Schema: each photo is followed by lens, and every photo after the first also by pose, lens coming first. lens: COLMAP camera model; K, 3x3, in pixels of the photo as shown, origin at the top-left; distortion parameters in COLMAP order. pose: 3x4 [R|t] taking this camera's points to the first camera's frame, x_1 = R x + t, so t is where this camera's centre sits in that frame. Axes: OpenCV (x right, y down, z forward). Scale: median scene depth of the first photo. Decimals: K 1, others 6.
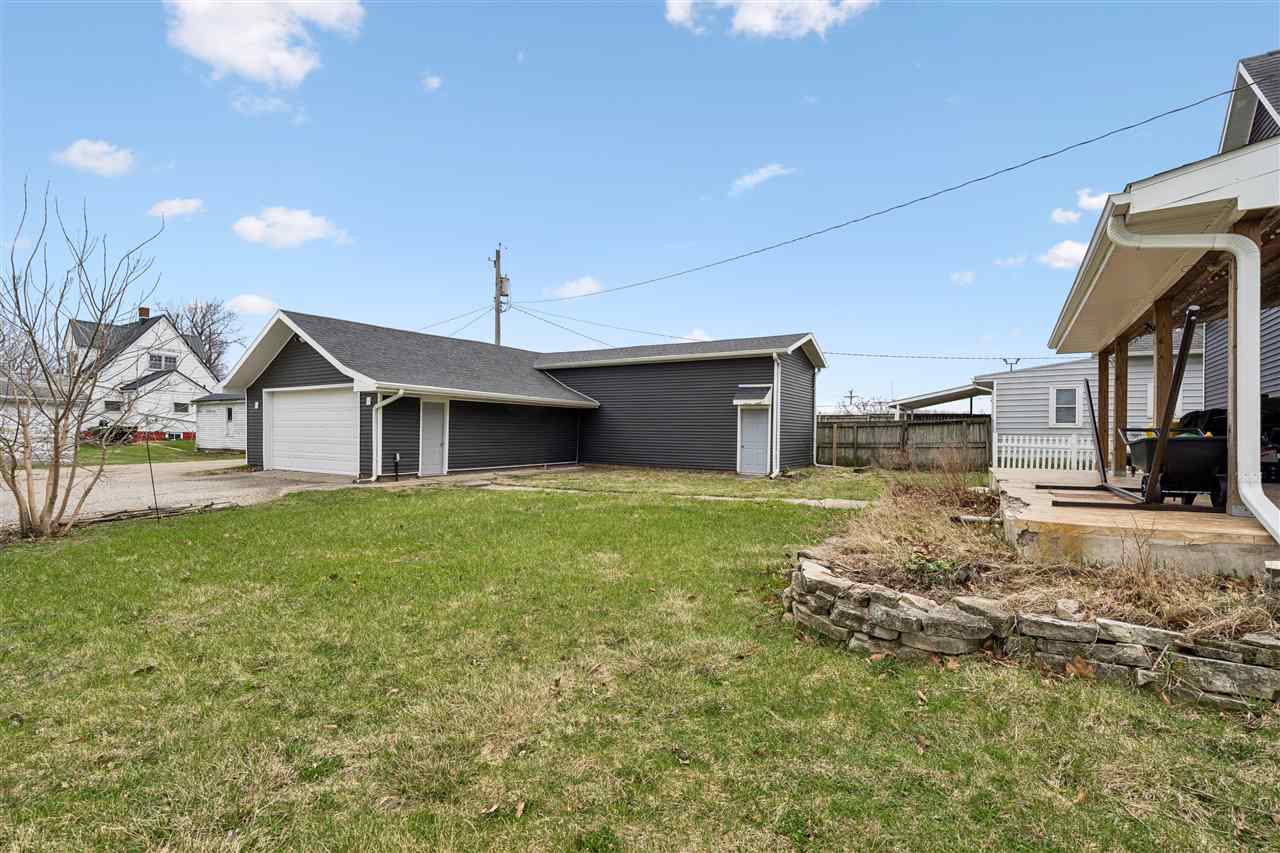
lens RADIAL K [[581.8, 0, 638.8], [0, 581.8, 428.5], [0, 0, 1]] dist [-0.003187, -0.000109]
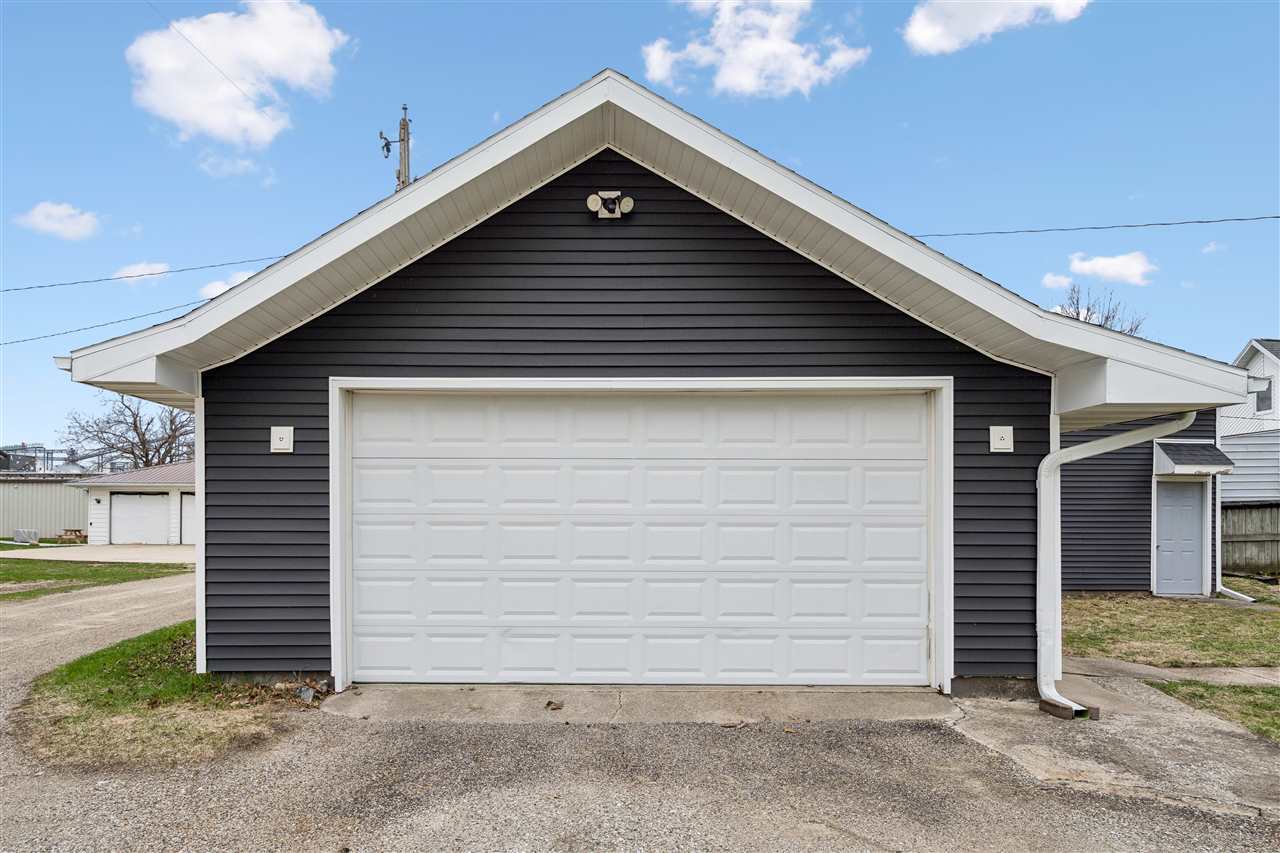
lens RADIAL K [[836.4, 0, 640.4], [0, 836.4, 425.2], [0, 0, 1]] dist [0.051131, 0.000852]
pose [[0.835503, 0.051782, 0.547040, -0.708597], [-0.005497, 0.996288, -0.085912, -0.013306], [-0.549458, 0.068773, 0.832686, 0.572436]]
